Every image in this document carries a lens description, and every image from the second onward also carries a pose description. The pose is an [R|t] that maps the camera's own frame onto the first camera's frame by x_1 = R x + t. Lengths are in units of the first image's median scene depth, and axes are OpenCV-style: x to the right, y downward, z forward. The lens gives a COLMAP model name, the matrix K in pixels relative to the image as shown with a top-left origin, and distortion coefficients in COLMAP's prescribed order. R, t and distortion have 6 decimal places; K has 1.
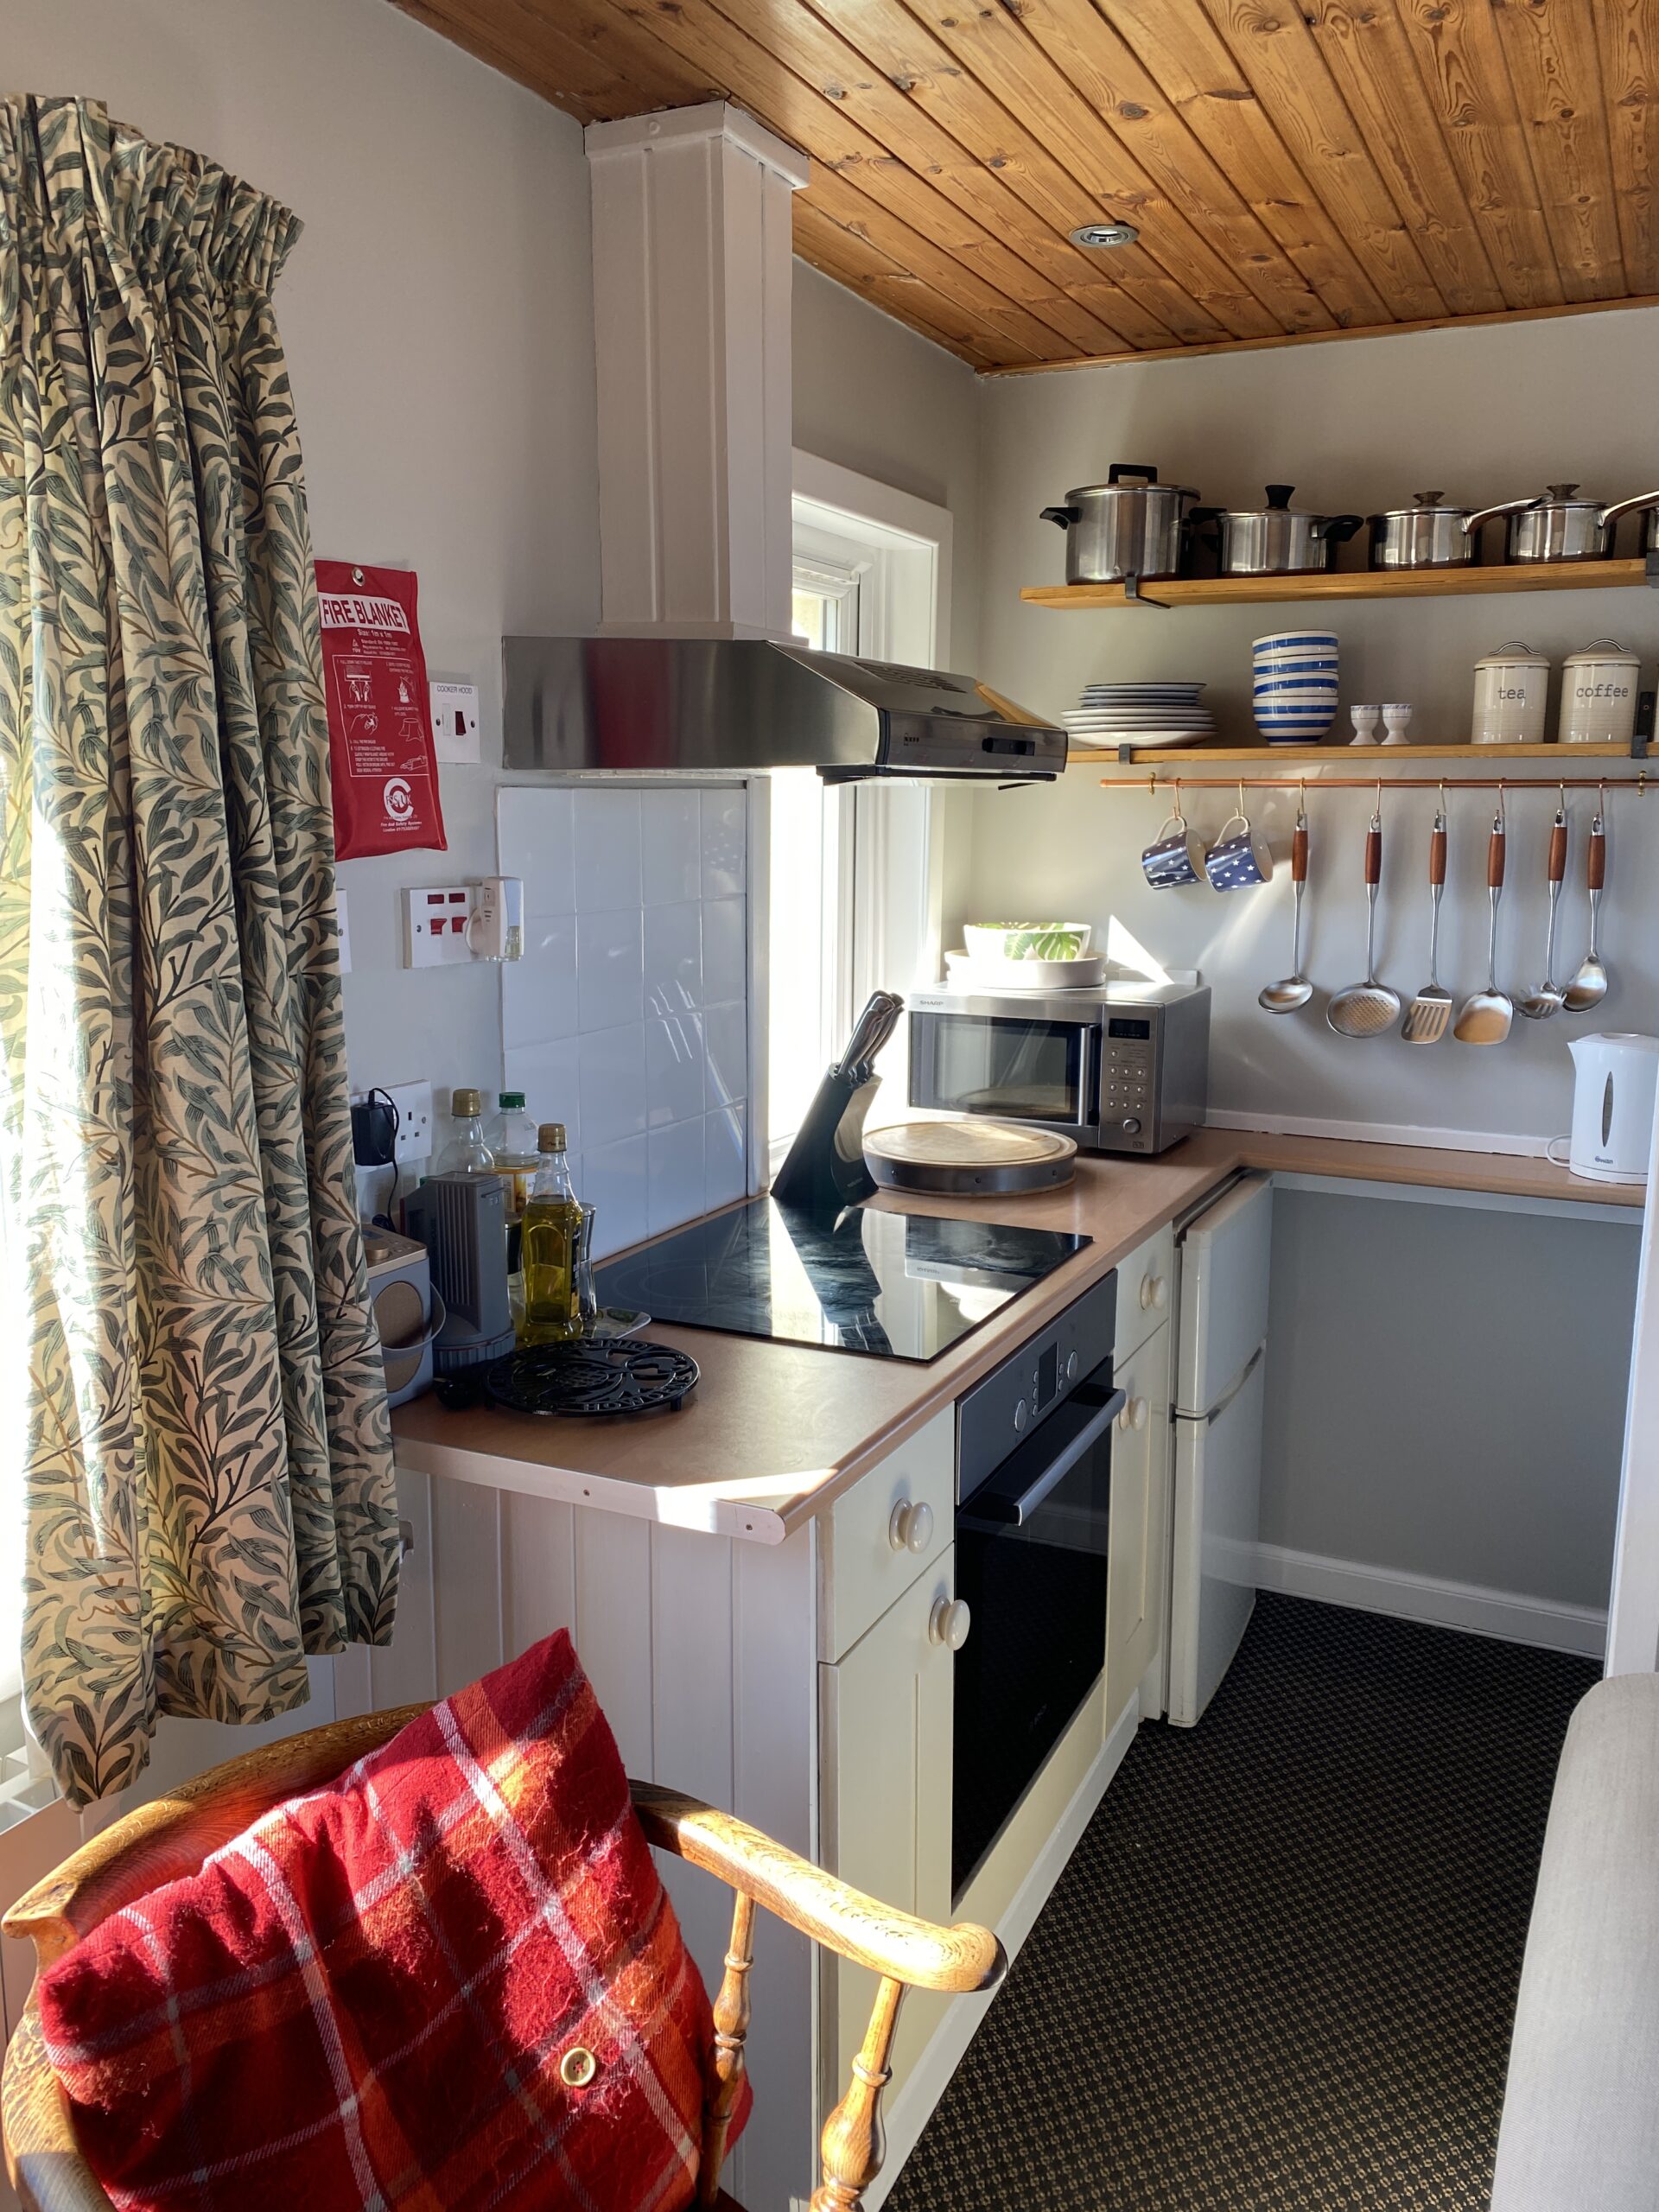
lens RADIAL K [[1616.5, 0, 829.5], [0, 1616.5, 1106.0], [0, 0, 1]] dist [0.008666, -0.002358]
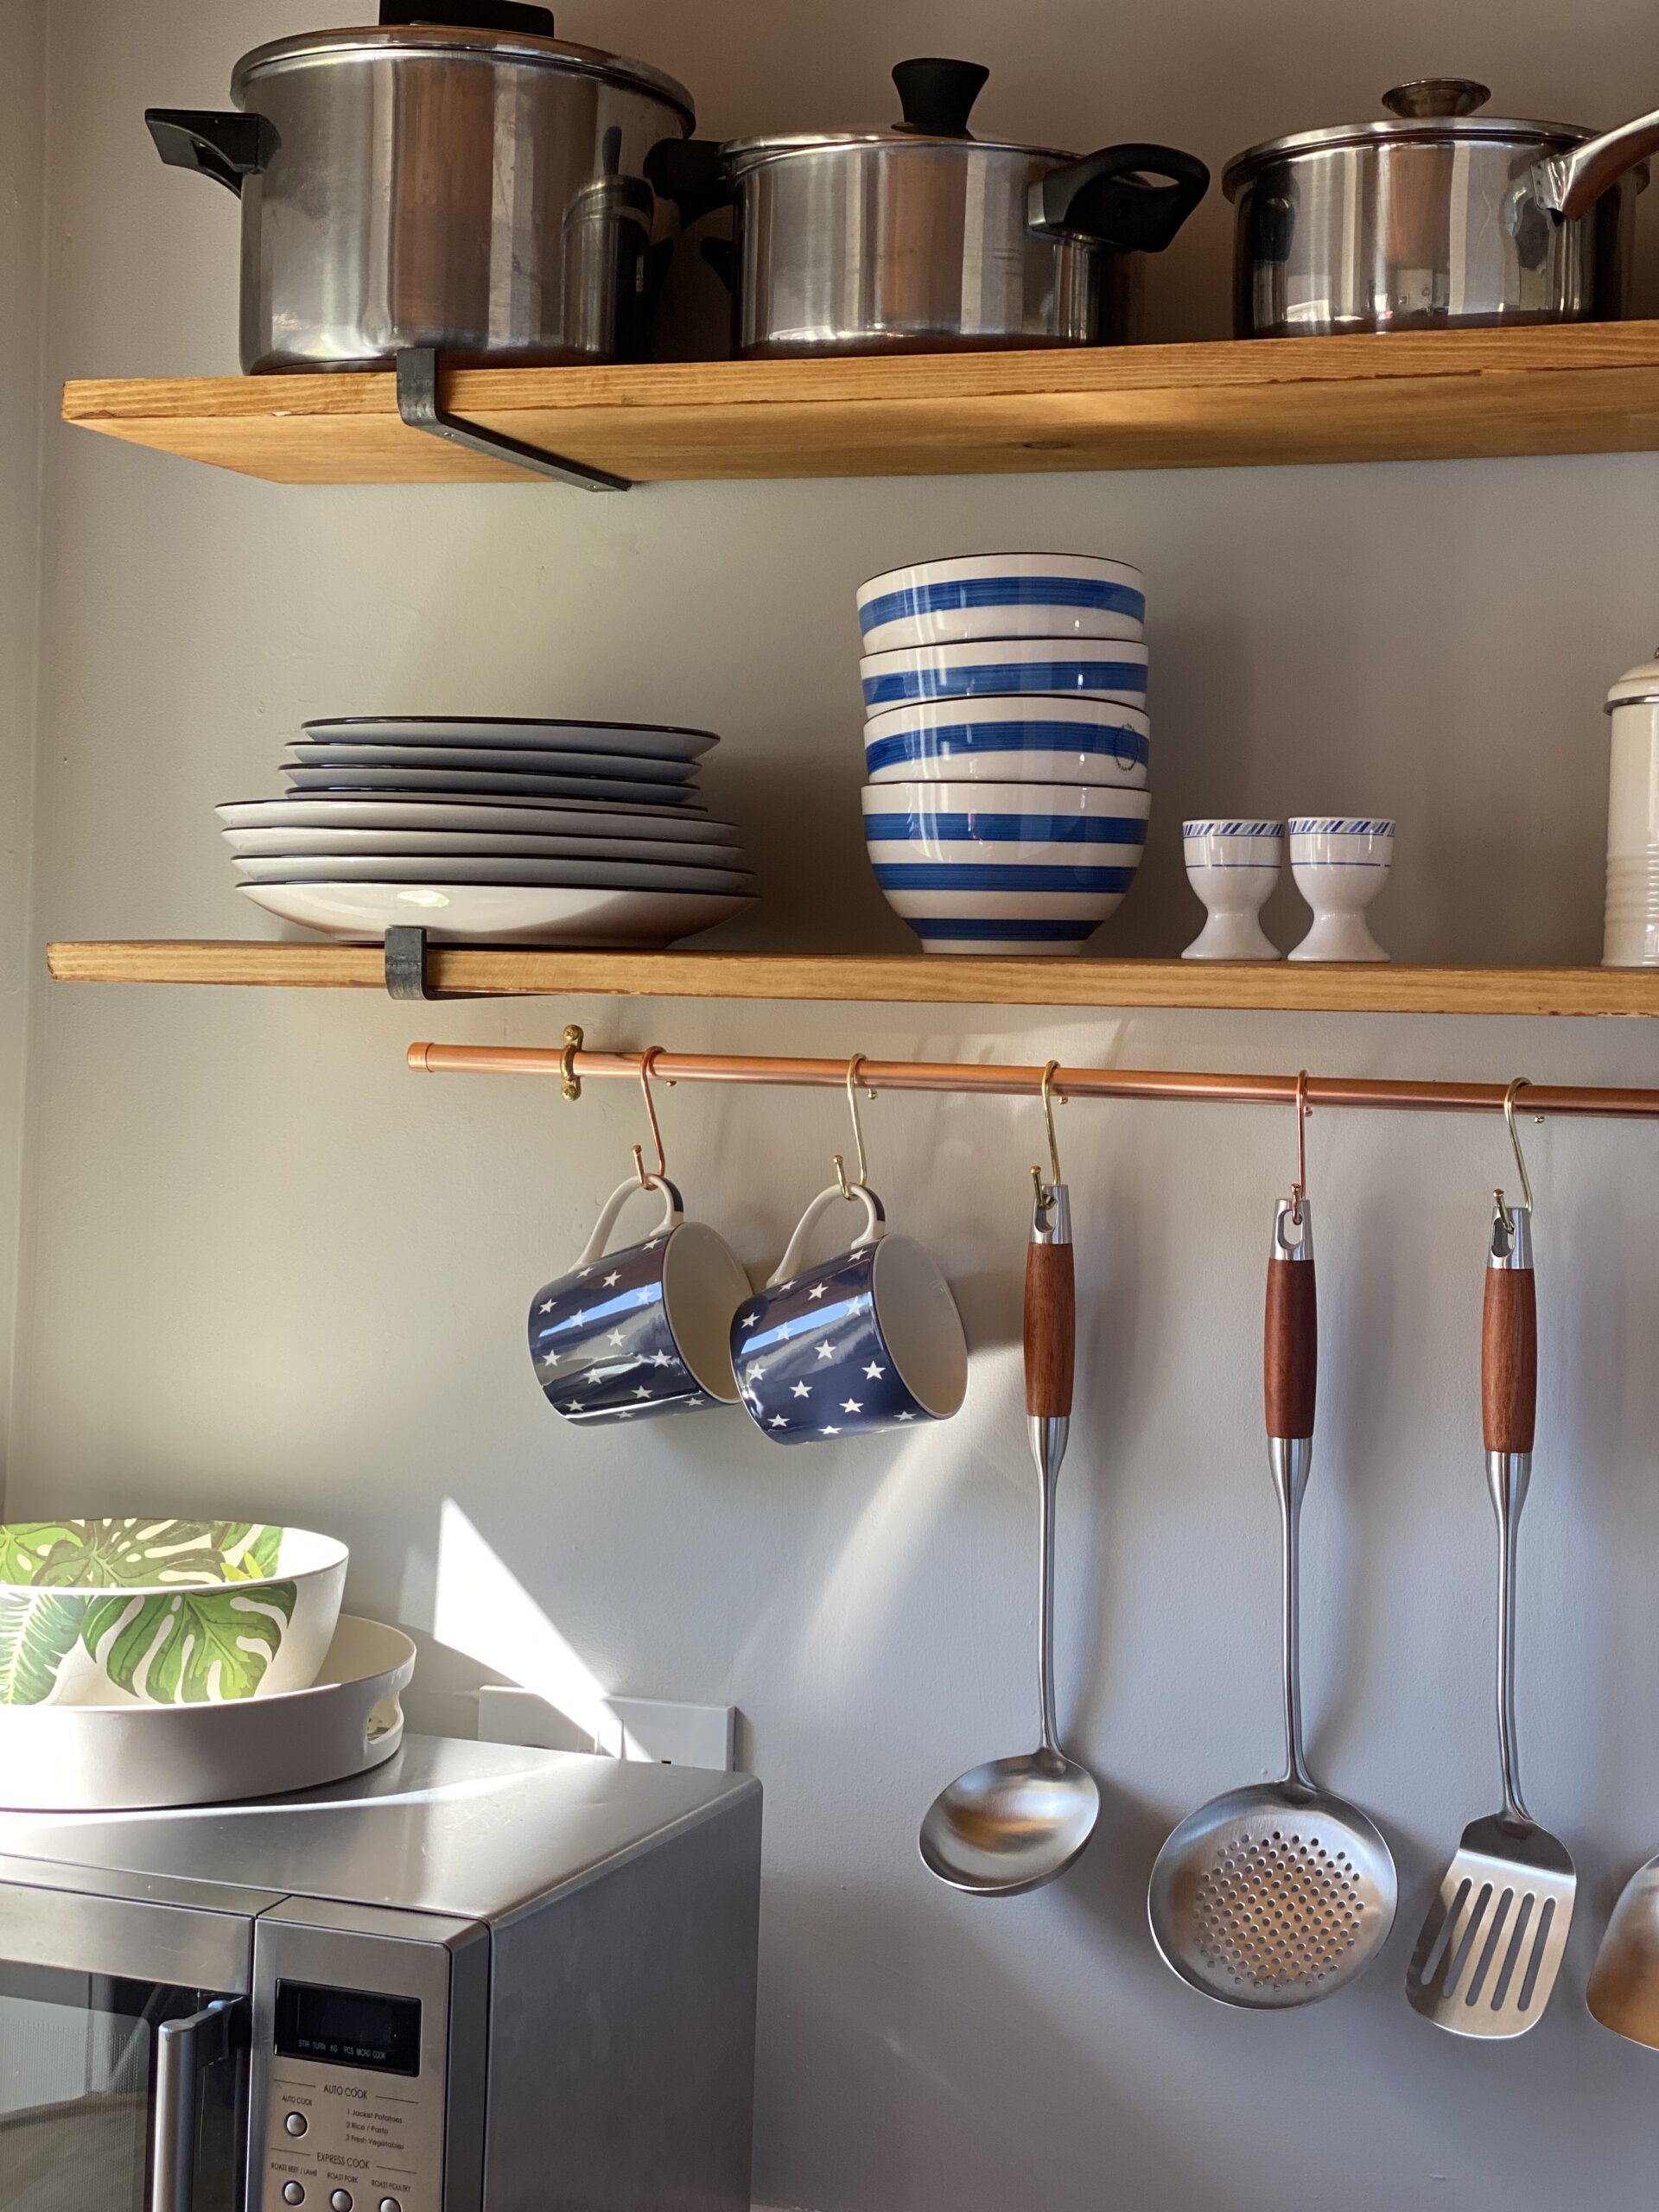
lens RADIAL K [[3352.8, 0, 829.5], [0, 3352.8, 1106.0], [0, 0, 1]] dist [0.099685, 0.042657]
pose [[0.989424, 0.026536, 0.142603, 0.172519], [-0.002481, 0.986076, -0.166276, -0.098116], [-0.145030, 0.164163, 0.975713, 0.433525]]
